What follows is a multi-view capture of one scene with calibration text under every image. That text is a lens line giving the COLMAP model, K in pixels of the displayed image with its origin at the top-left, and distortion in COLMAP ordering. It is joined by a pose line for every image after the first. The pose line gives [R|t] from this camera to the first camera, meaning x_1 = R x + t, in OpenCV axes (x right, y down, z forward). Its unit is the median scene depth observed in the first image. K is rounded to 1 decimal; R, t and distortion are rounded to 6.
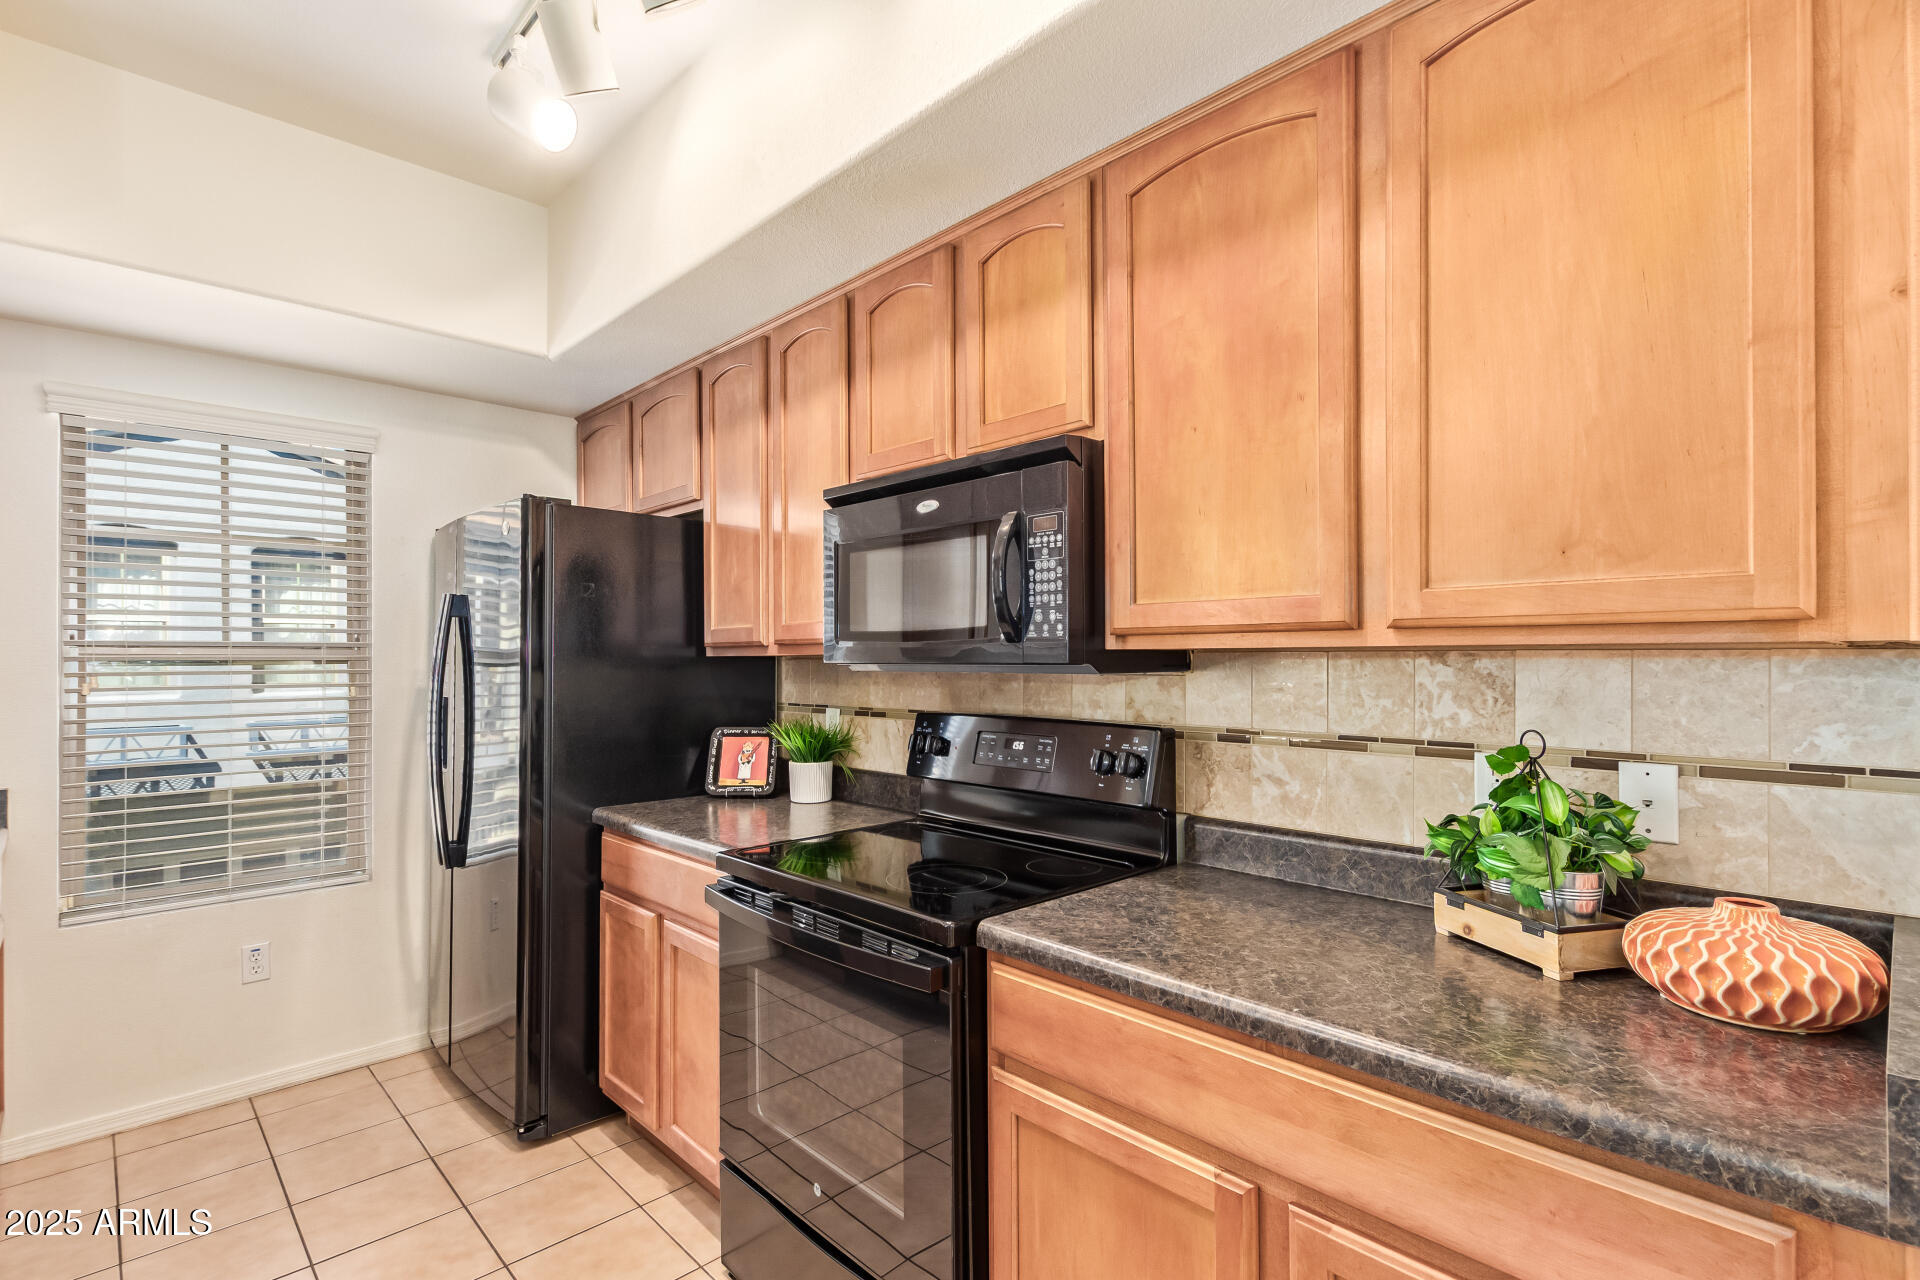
lens RADIAL K [[913.9, 0, 994.7], [0, 913.9, 649.8], [0, 0, 1]] dist [0.012572, -0.003506]
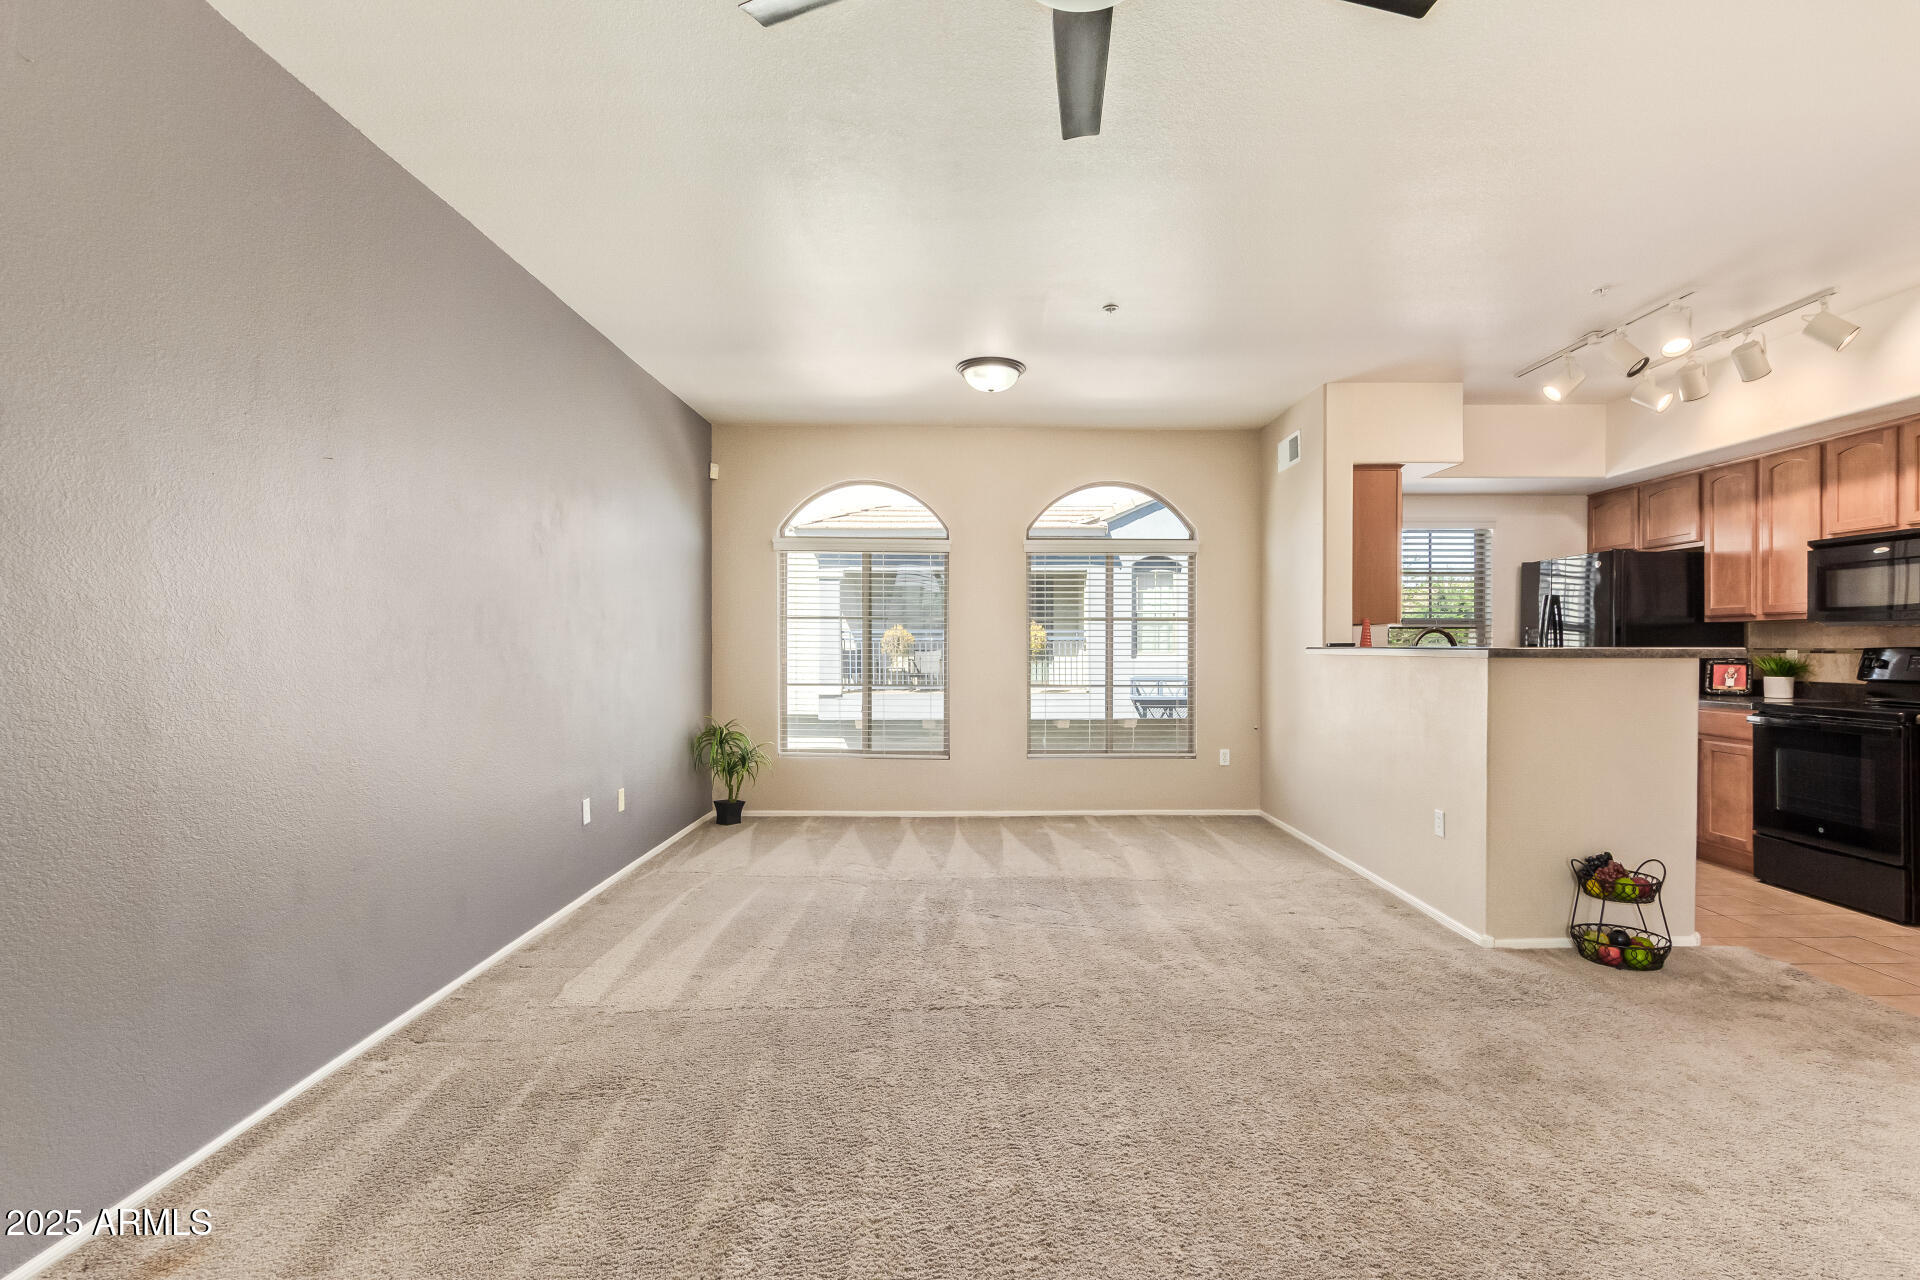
lens RADIAL K [[913.9, 0, 992.3], [0, 913.9, 644.7], [0, 0, 1]] dist [0.012572, -0.003506]
pose [[0.721272, 0.006007, -0.692626, -0.060937], [0.001501, 0.999946, 0.010236, 0.036555], [0.692650, -0.008423, 0.721224, -1.640080]]
